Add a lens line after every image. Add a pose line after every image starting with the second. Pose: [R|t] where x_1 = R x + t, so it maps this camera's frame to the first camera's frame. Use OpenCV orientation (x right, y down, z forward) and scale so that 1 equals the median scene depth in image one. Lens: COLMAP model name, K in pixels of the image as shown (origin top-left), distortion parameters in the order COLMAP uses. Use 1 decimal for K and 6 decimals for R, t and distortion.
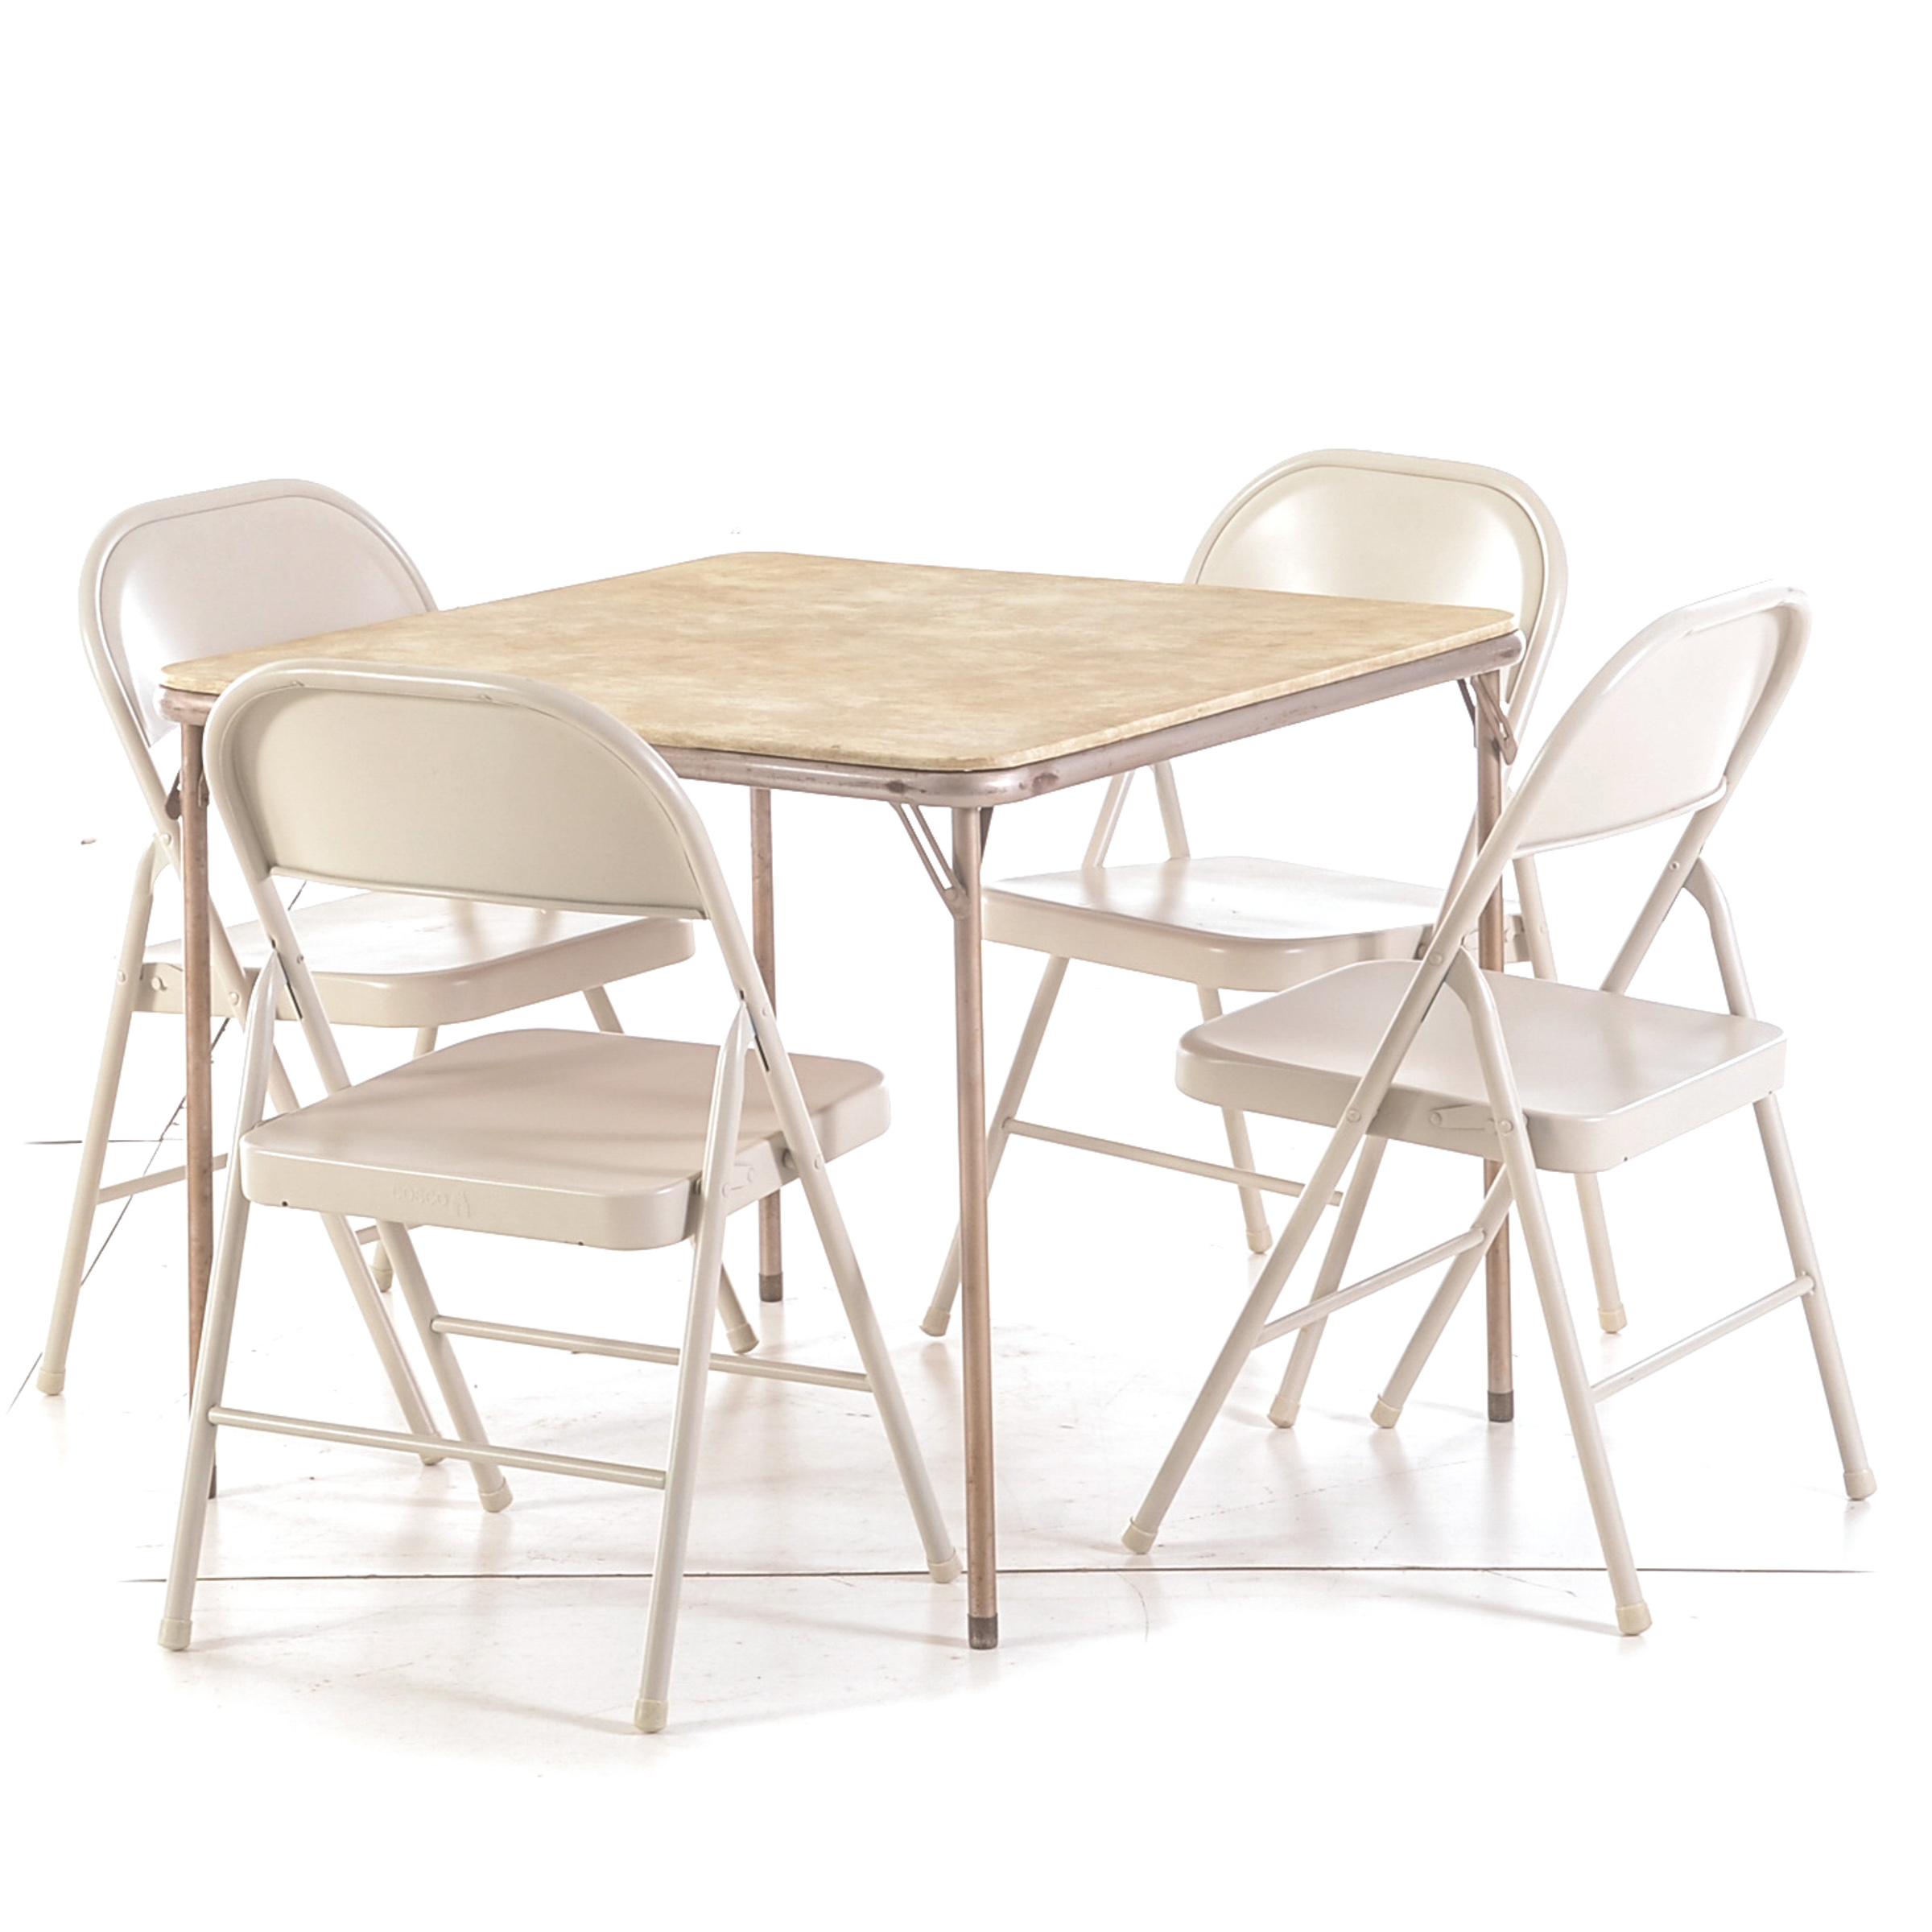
lens RADIAL K [[7749.6, 0, 966.0], [0, 7749.6, 966.0], [0, 0, 1]] dist [-0.082401, -0.380565]
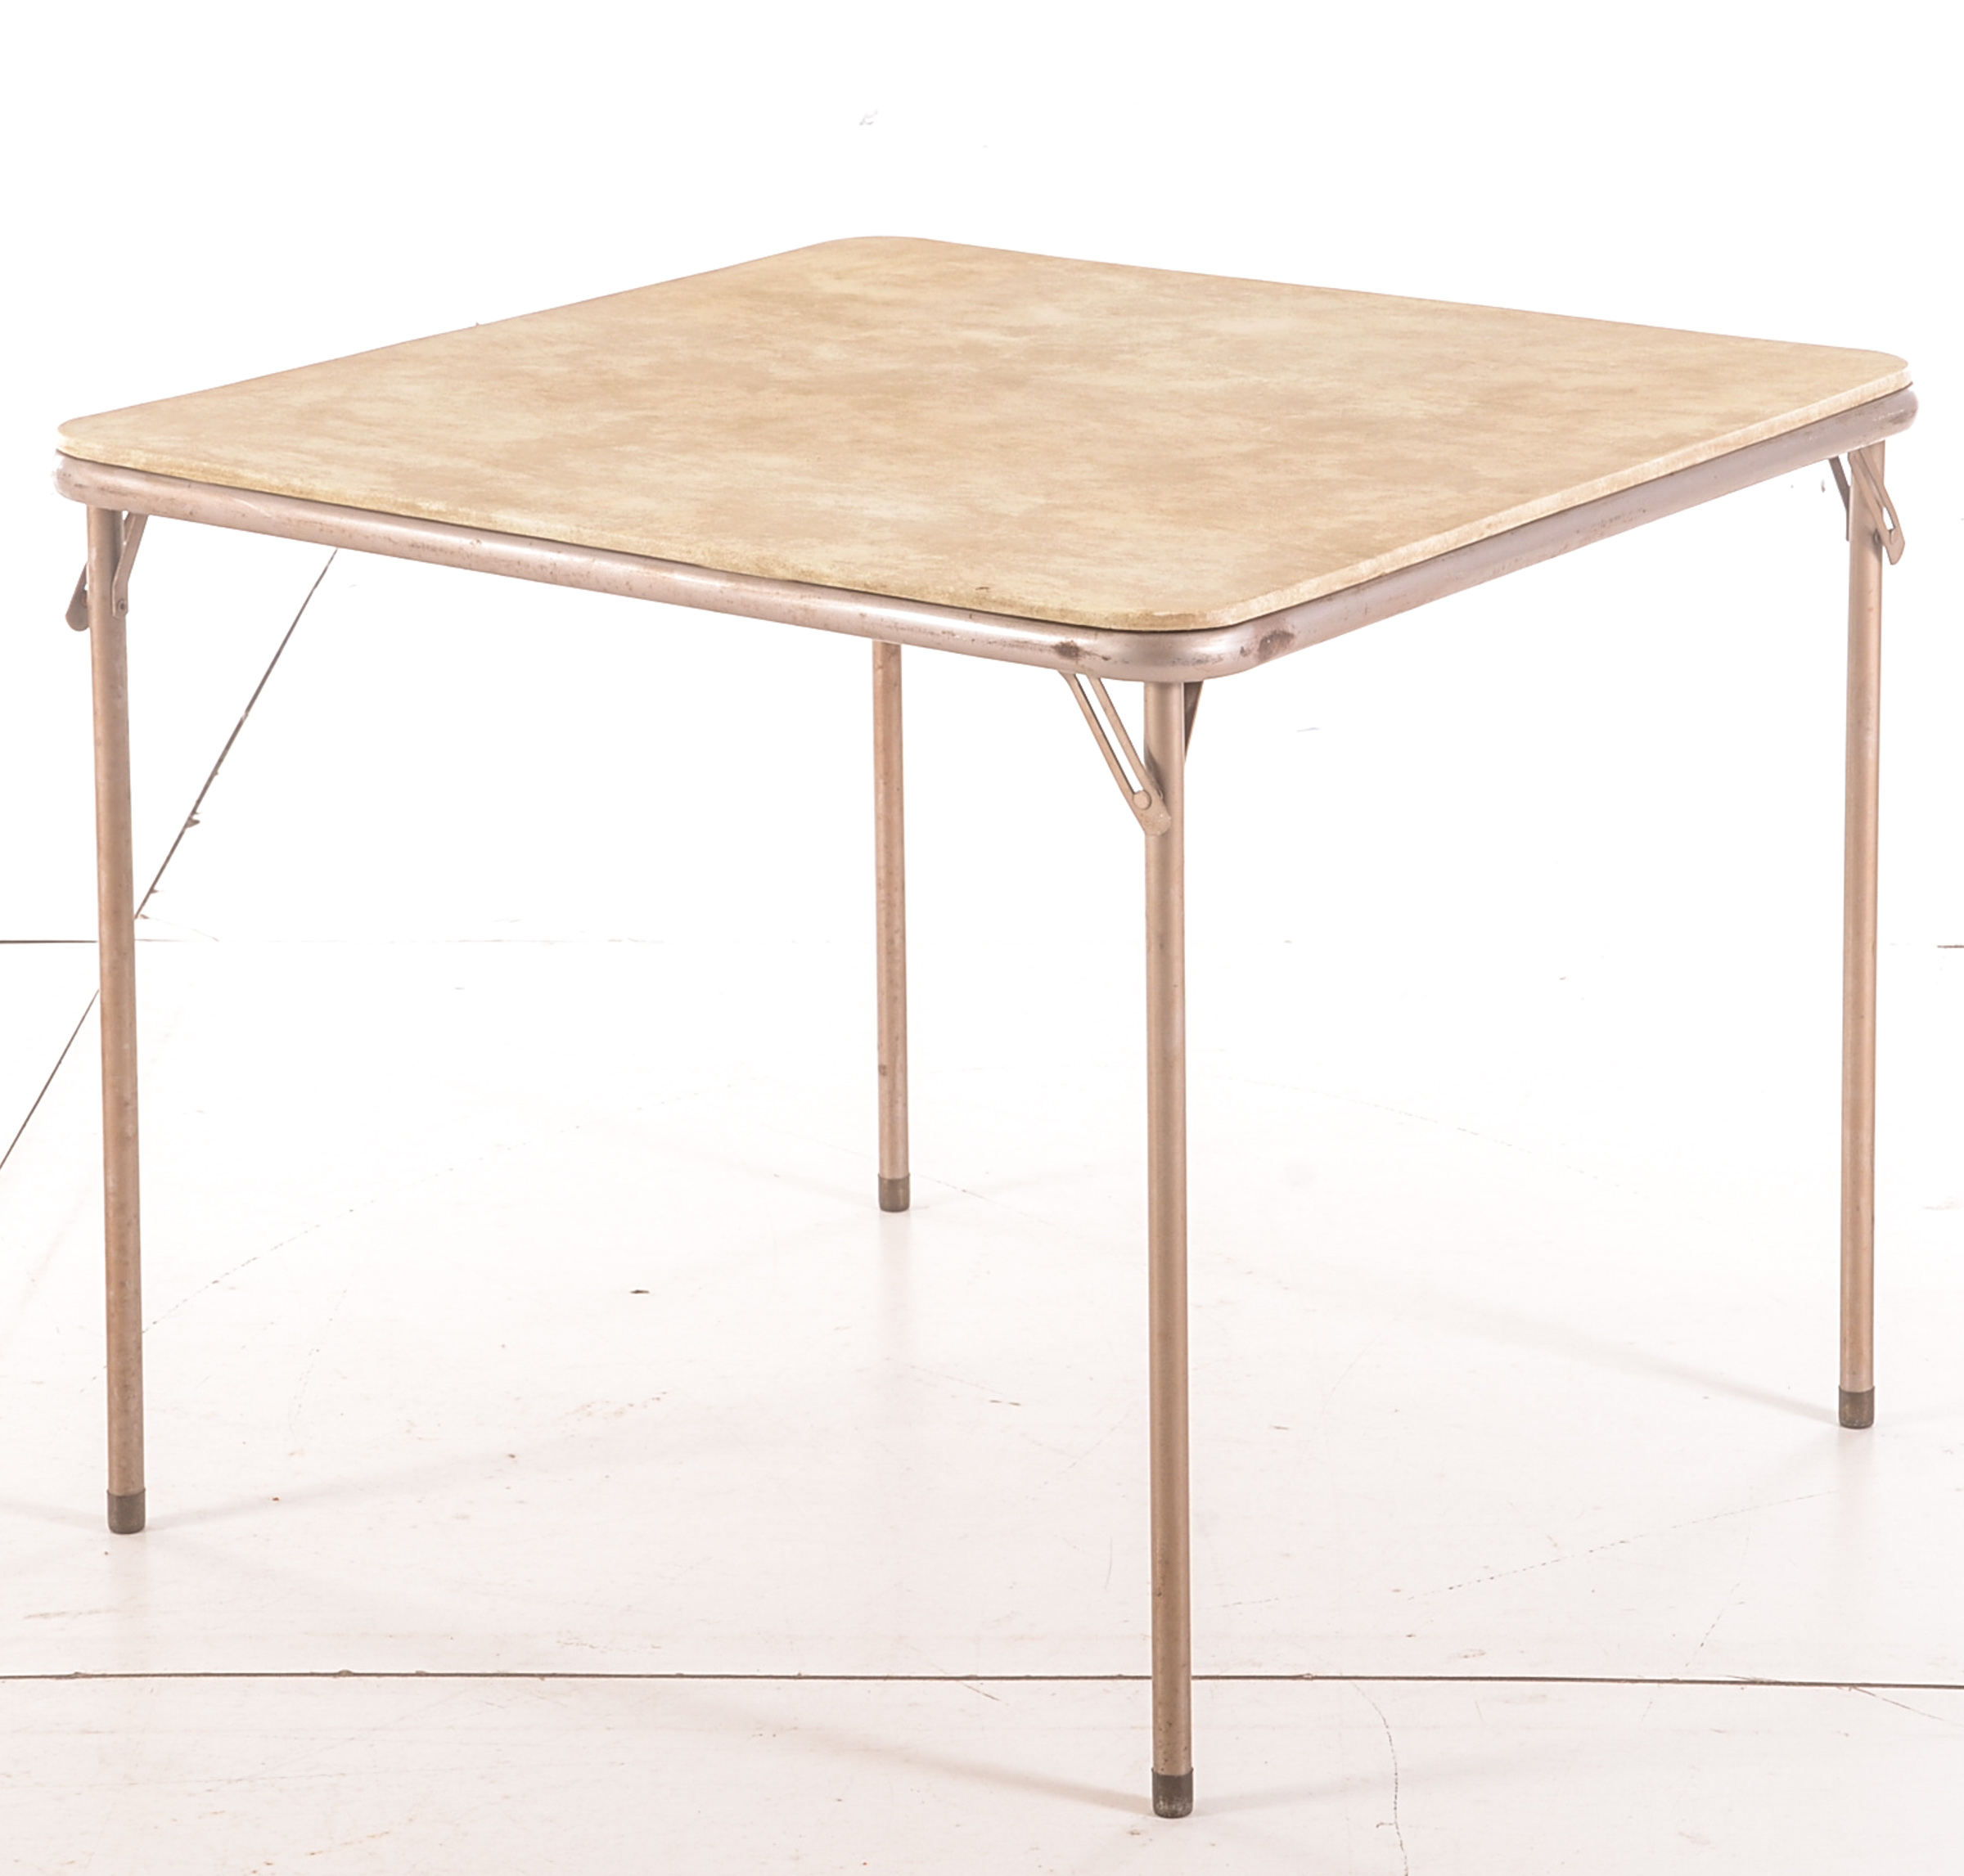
lens RADIAL K [[6620.4, 0, 1085.9], [0, 6620.4, 937.8], [0, 0, 1]] dist [0.182460, 1.372773]
pose [[0.999924, 0.012279, -0.001212, -0.005985], [-0.012060, 0.993370, 0.114329, -0.063492], [0.002607, -0.114305, 0.993442, 0.372212]]
